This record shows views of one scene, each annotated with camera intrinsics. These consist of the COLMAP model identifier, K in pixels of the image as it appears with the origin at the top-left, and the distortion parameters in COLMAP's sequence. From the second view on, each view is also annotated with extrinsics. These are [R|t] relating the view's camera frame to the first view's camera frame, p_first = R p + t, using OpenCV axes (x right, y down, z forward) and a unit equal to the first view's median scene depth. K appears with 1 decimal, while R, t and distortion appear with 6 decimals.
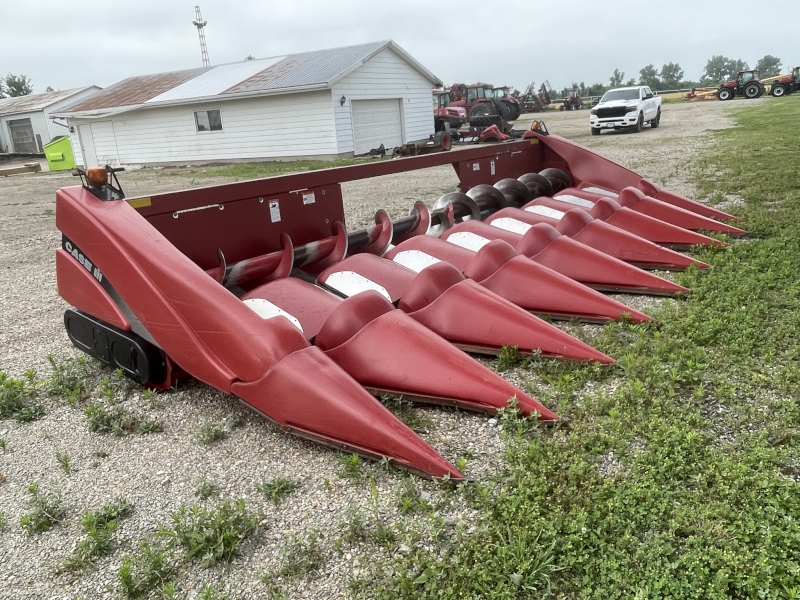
lens RADIAL K [[603.5, 0, 400.0], [0, 603.5, 300.0], [0, 0, 1]] dist [-0.001769, -0.001070]
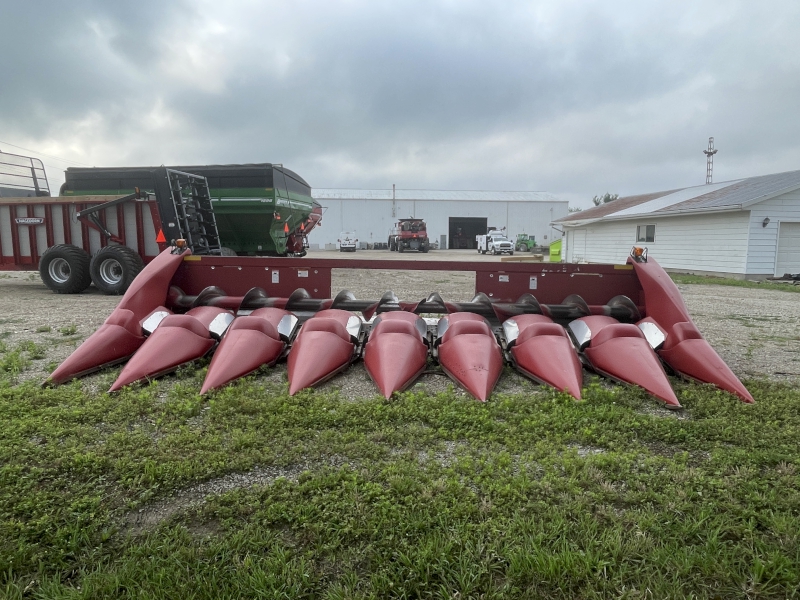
lens RADIAL K [[504.5, 0, 400.0], [0, 504.5, 300.0], [0, 0, 1]] dist [0.000604, 0.000154]
pose [[0.570806, 0.170357, -0.803218, 0.242116], [-0.289172, 0.957274, -0.002468, -0.038784], [0.768479, 0.233677, 0.595681, 0.094292]]
